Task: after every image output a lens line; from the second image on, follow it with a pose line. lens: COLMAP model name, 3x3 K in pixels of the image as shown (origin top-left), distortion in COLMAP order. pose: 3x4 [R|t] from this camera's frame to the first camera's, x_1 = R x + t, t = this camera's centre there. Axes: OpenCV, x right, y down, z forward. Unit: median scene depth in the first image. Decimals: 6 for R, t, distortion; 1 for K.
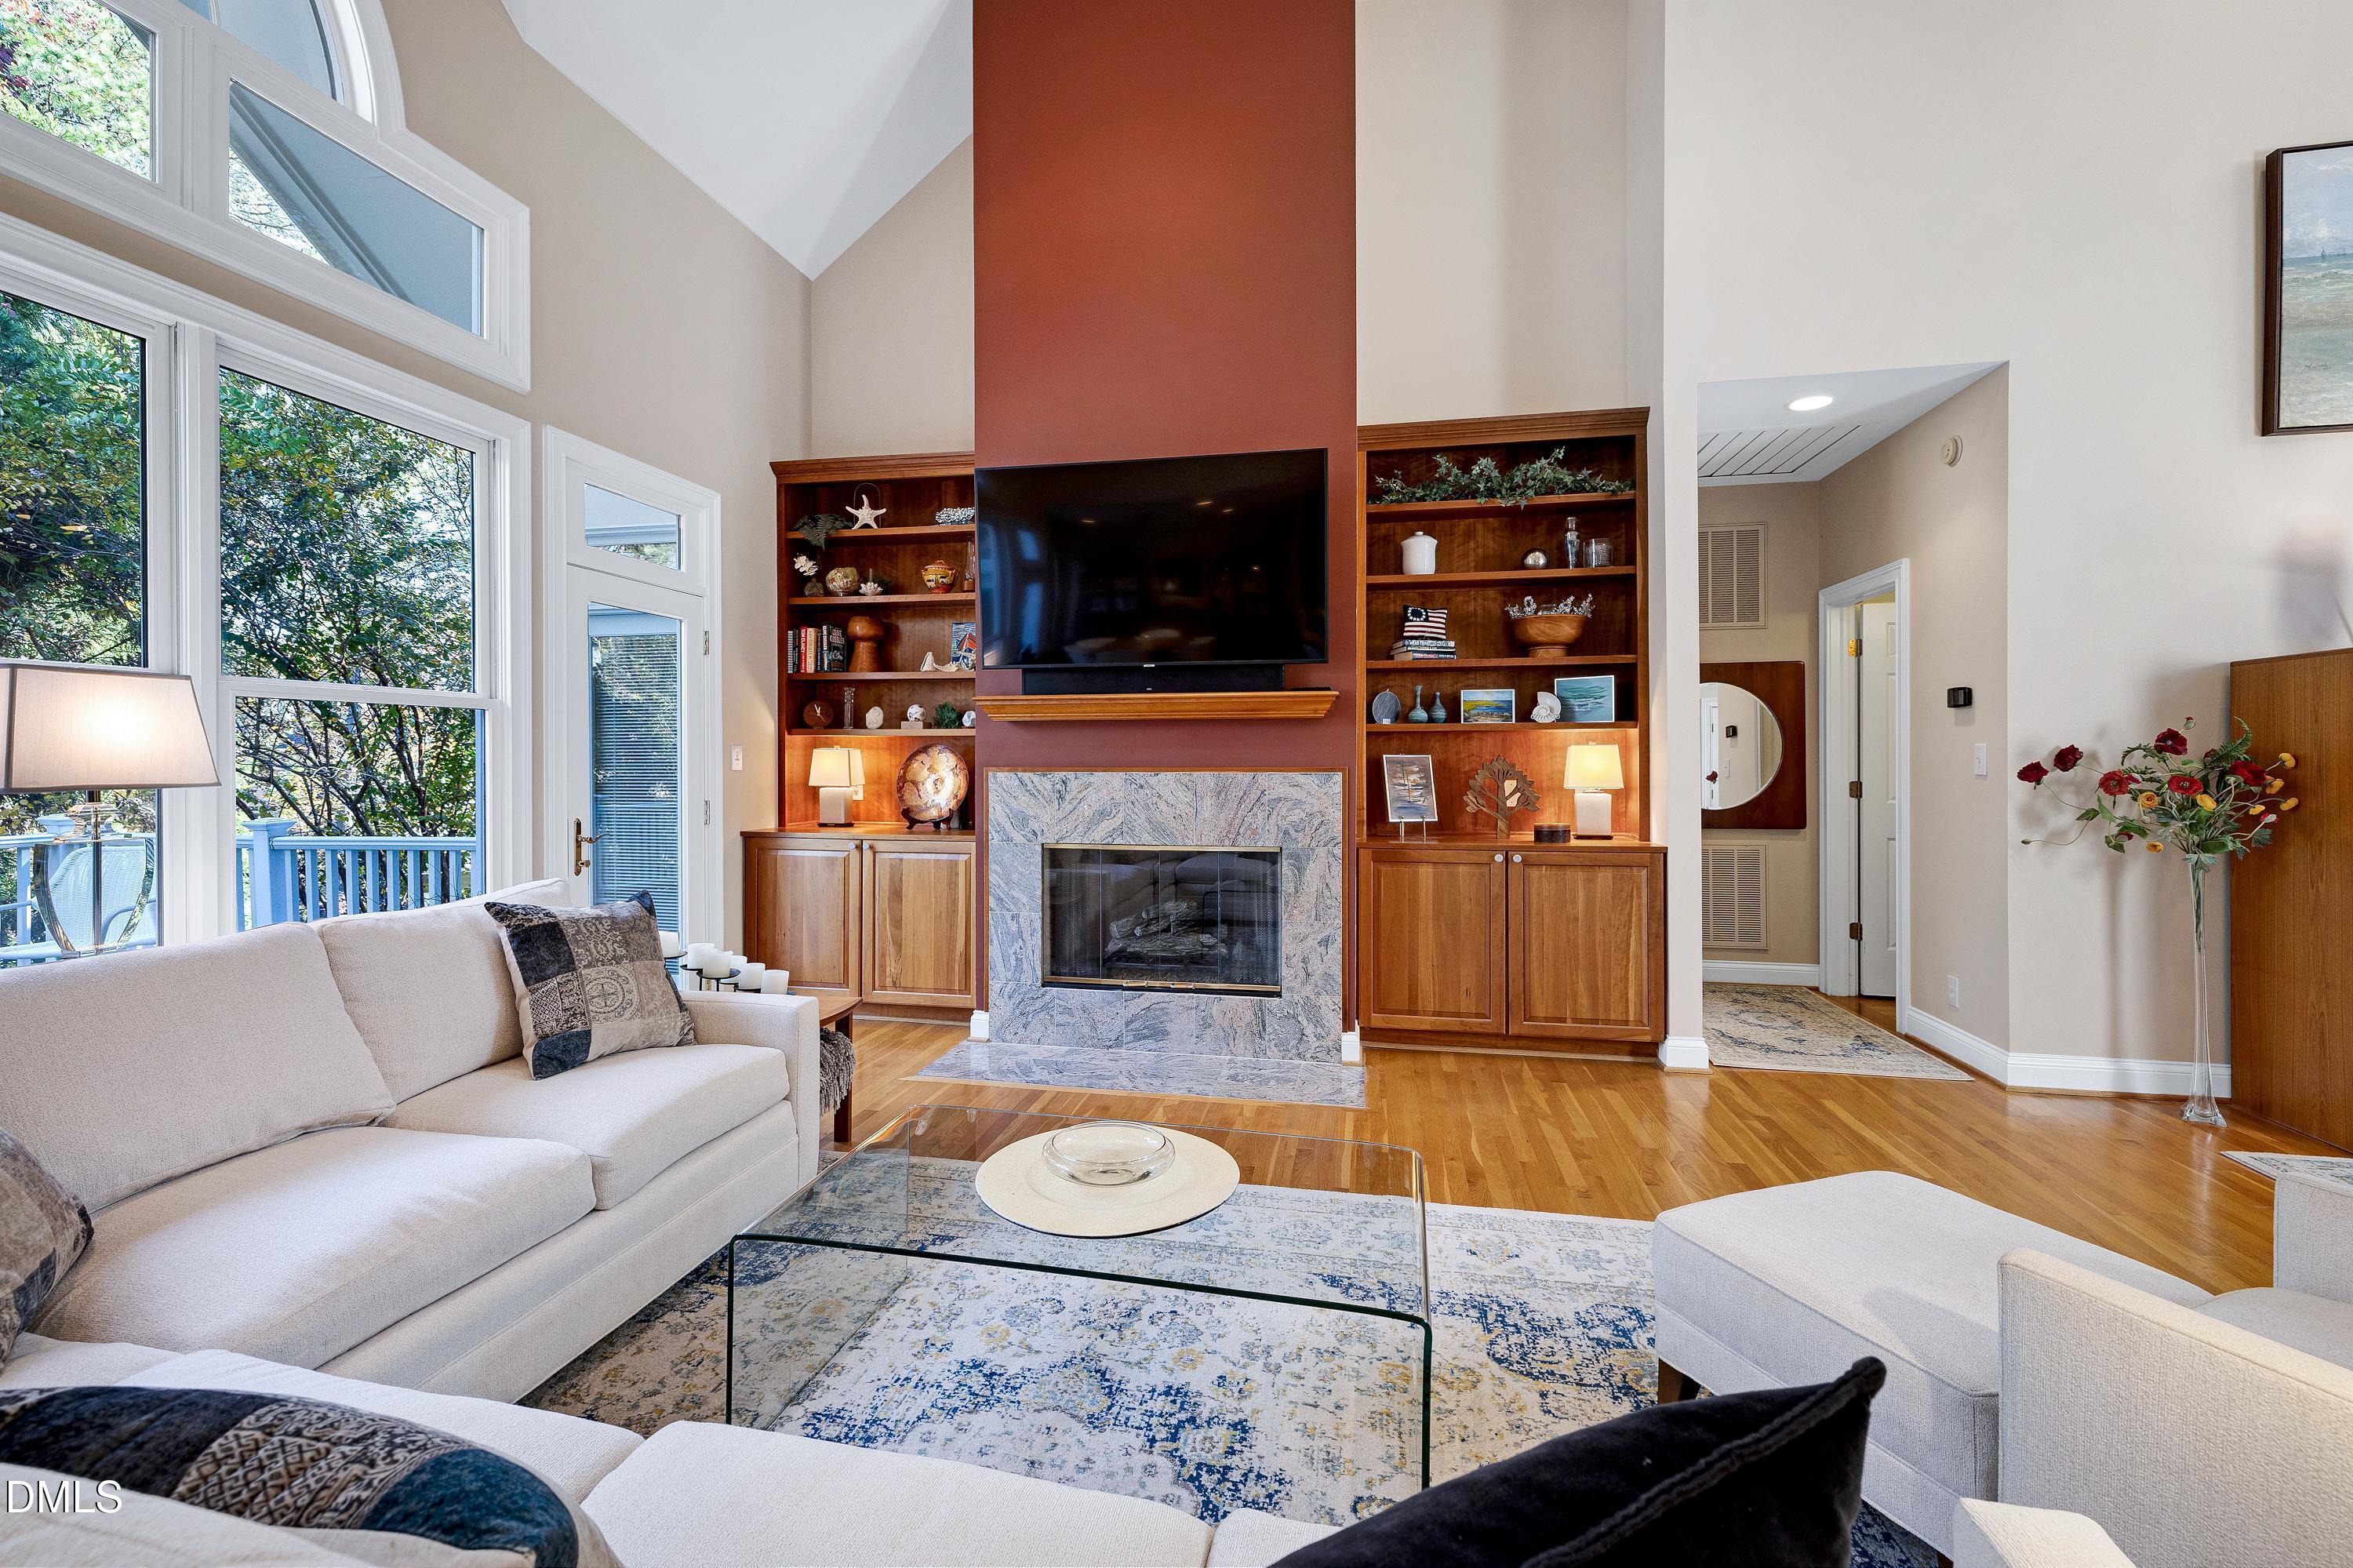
lens RADIAL K [[1001.5, 0, 1174.2], [0, 1001.5, 760.9], [0, 0, 1]] dist [0.002231, -0.001043]
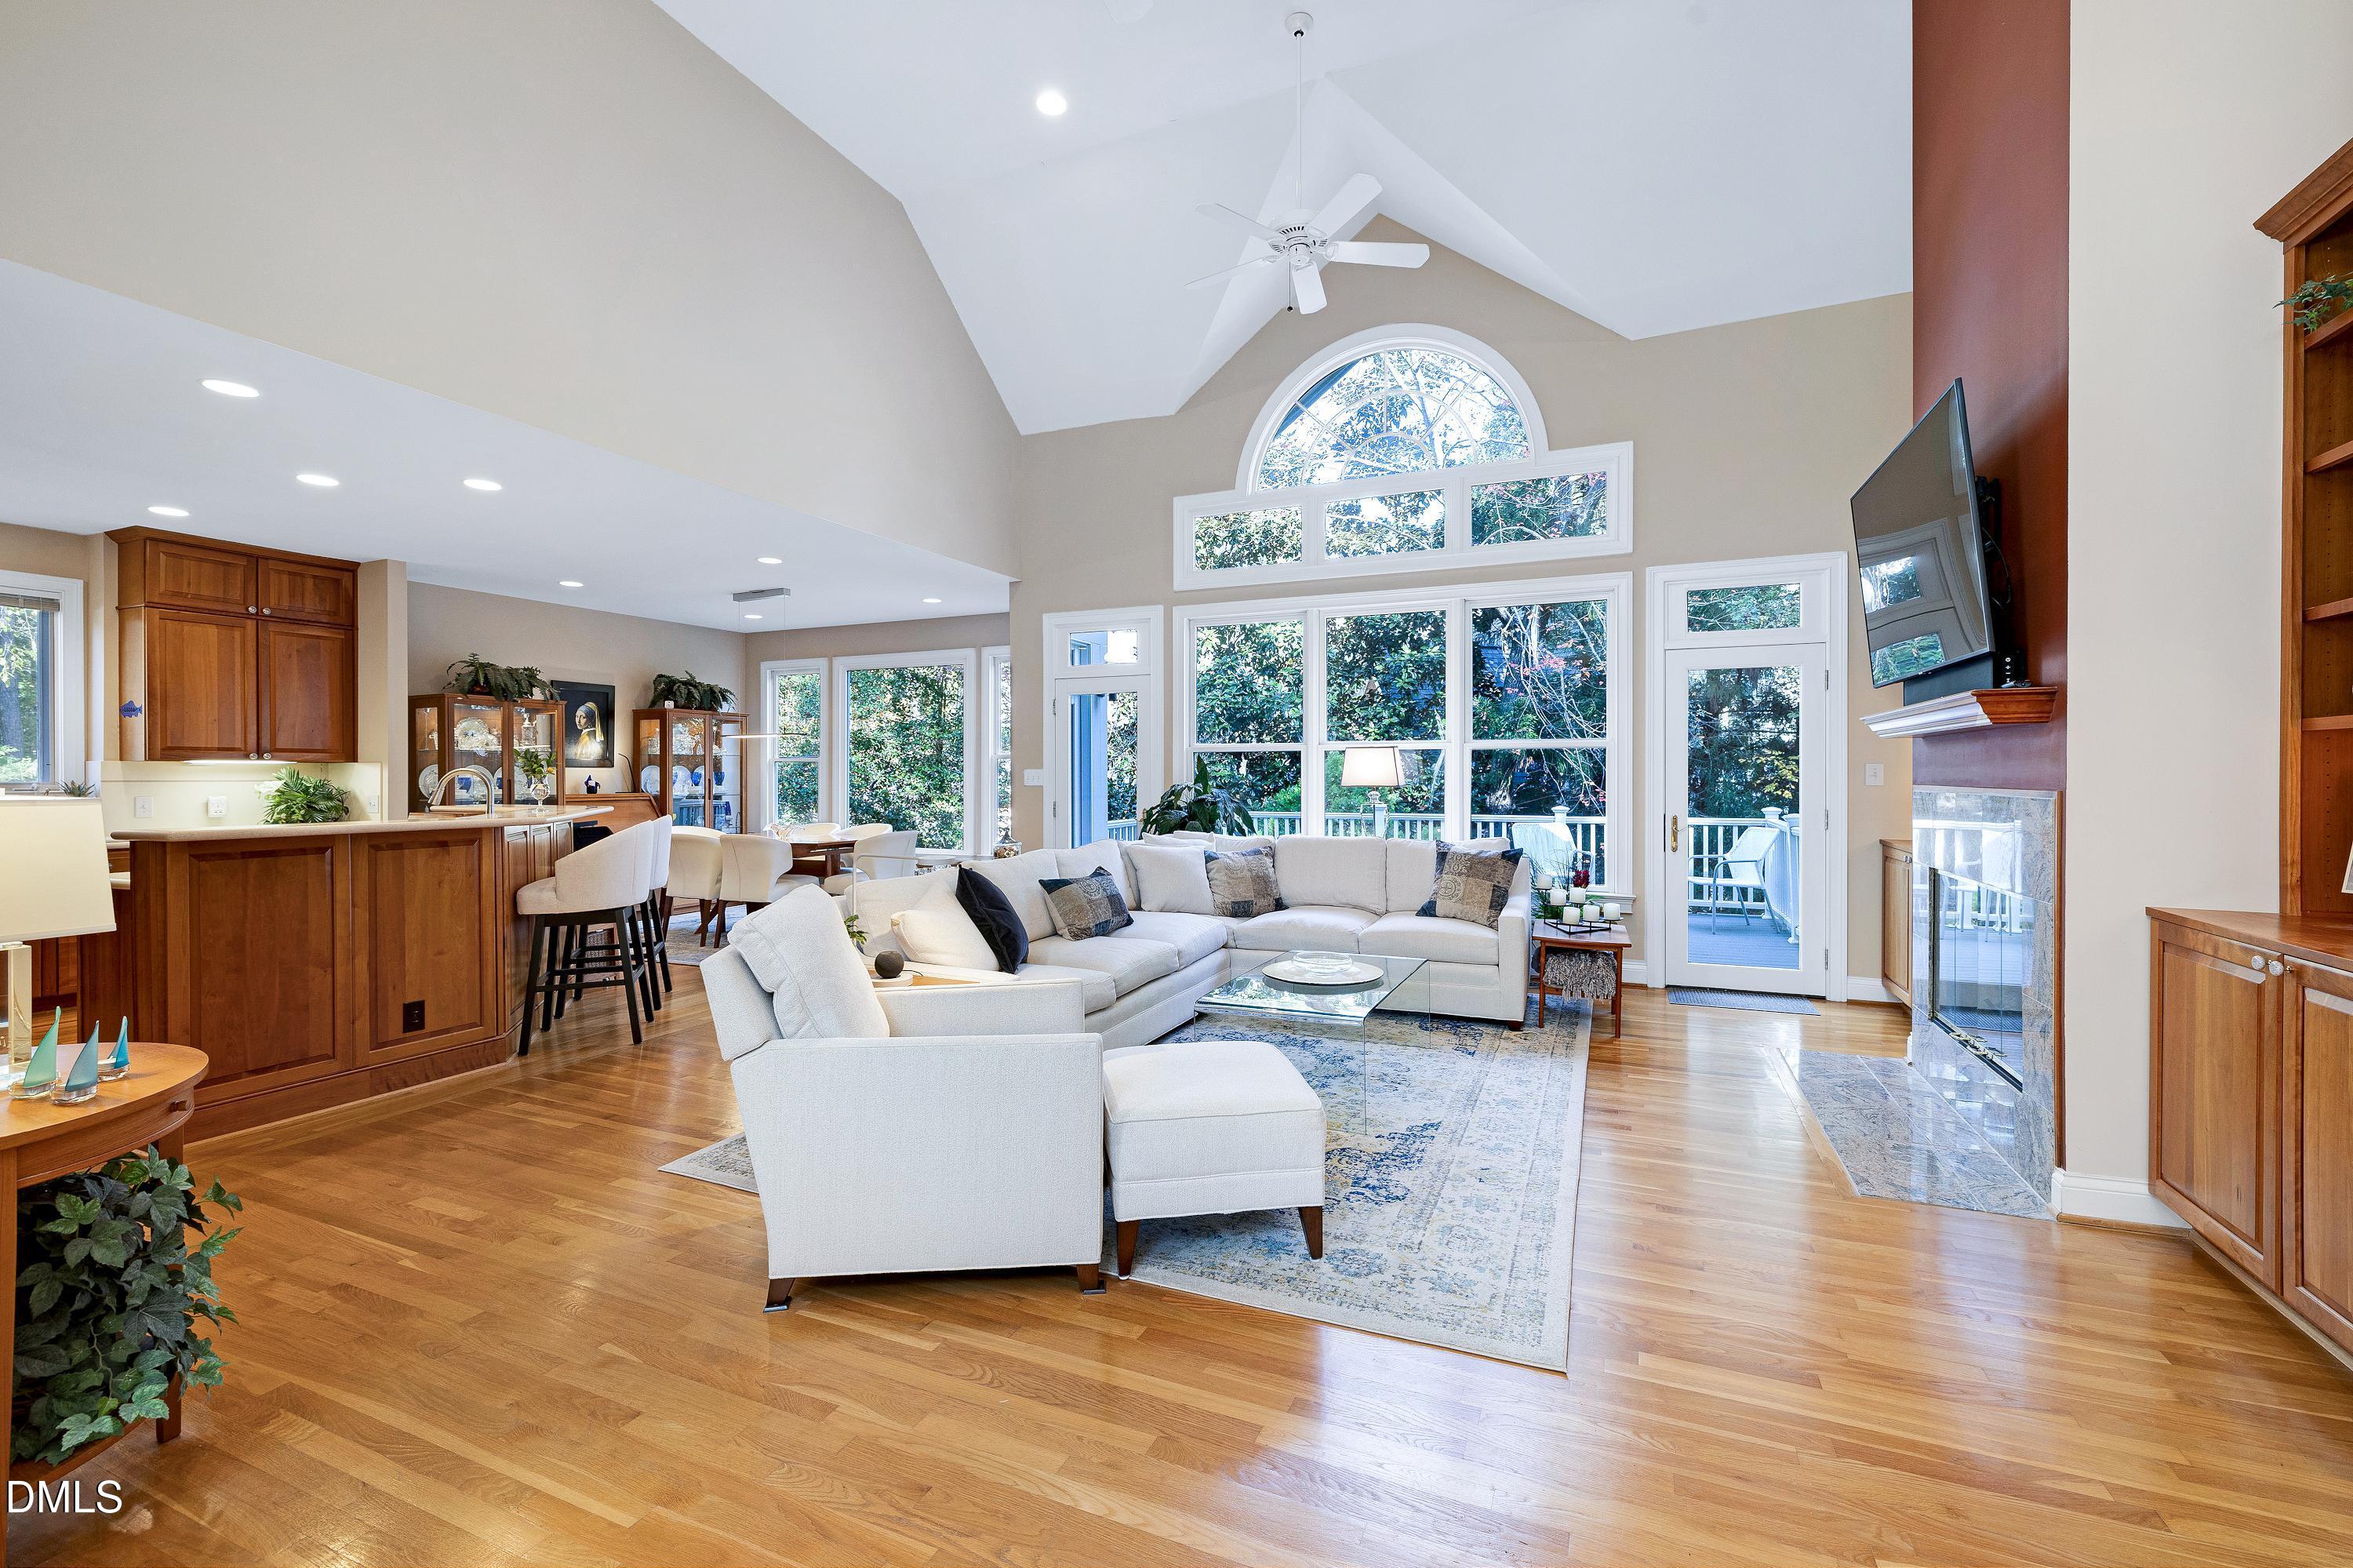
lens RADIAL K [[1001.5, 0, 1175.7], [0, 1001.5, 781.4], [0, 0, 1]] dist [0.002231, -0.001043]
pose [[-0.209028, 0.007348, -0.977882, 0.903578], [-0.006340, 0.999941, 0.008869, -0.001850], [0.977889, 0.008053, -0.208969, 0.496114]]
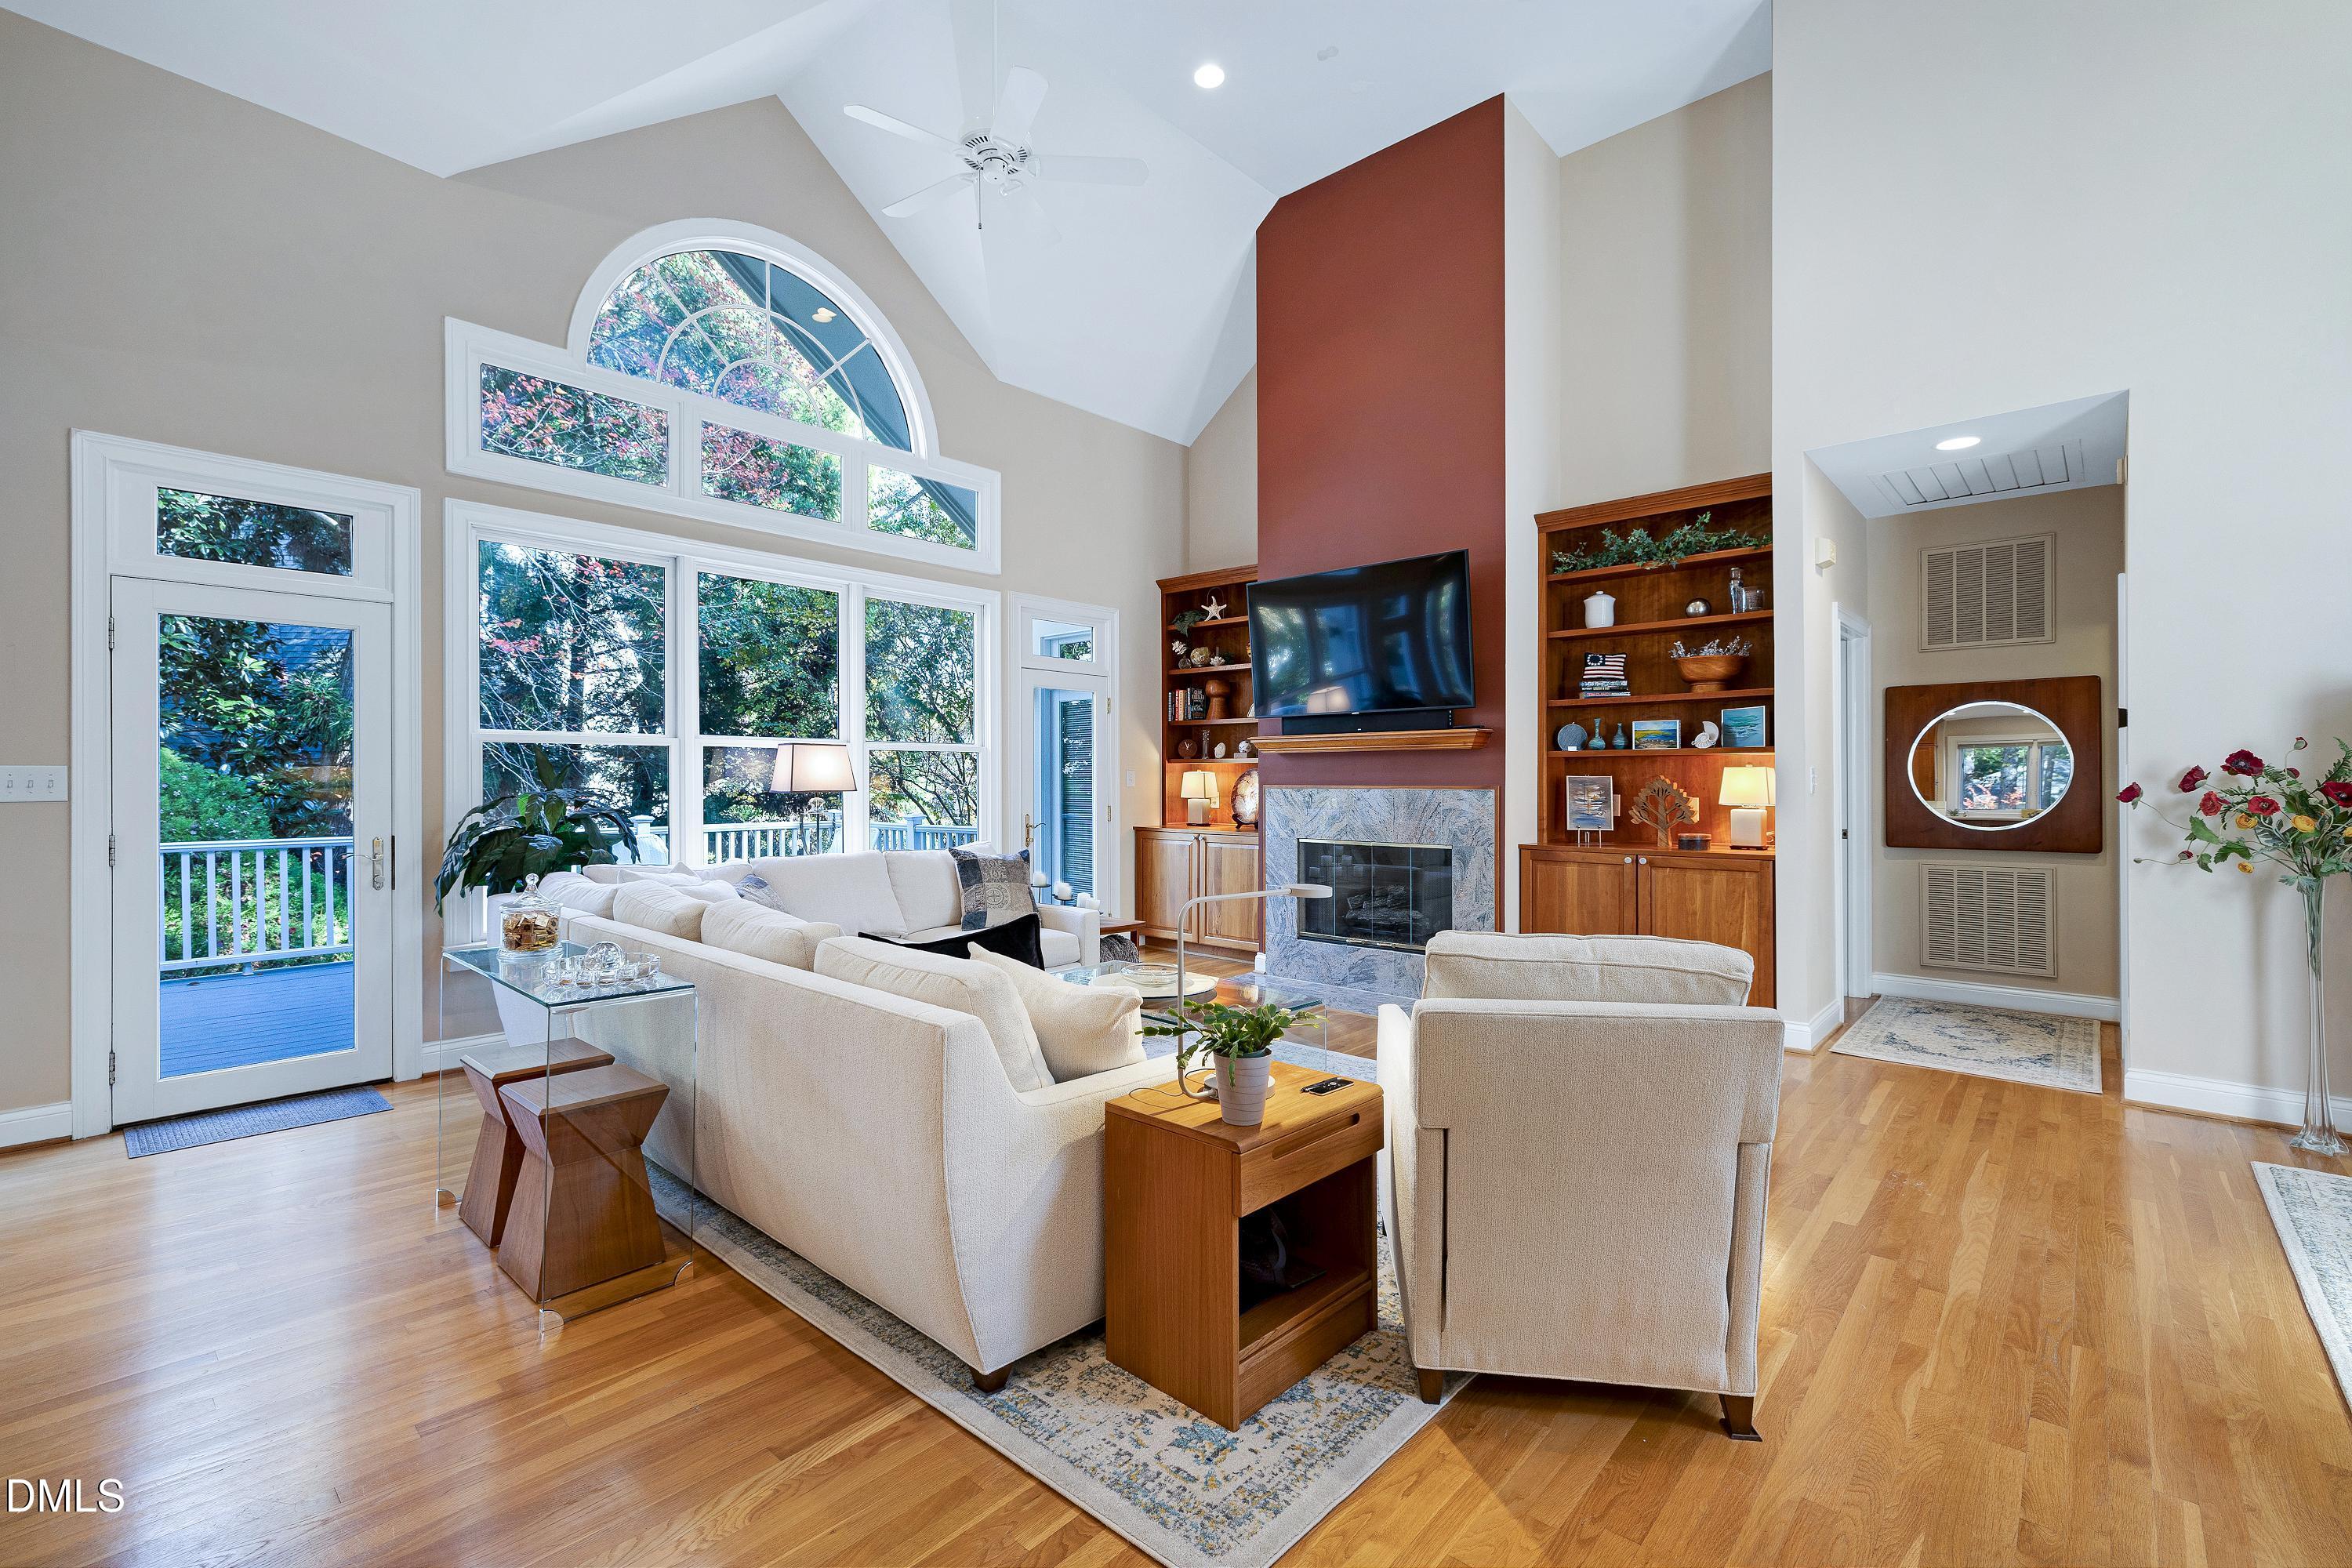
lens RADIAL K [[1001.1, 0, 1175.8], [0, 1001.1, 779.8], [0, 0, 1]] dist [0.002231, -0.001043]
pose [[0.862250, 0.000358, -0.506483, 0.431098], [-0.000699, 1.000000, -0.000483, -0.000396], [0.506483, 0.000771, 0.862250, -0.311645]]
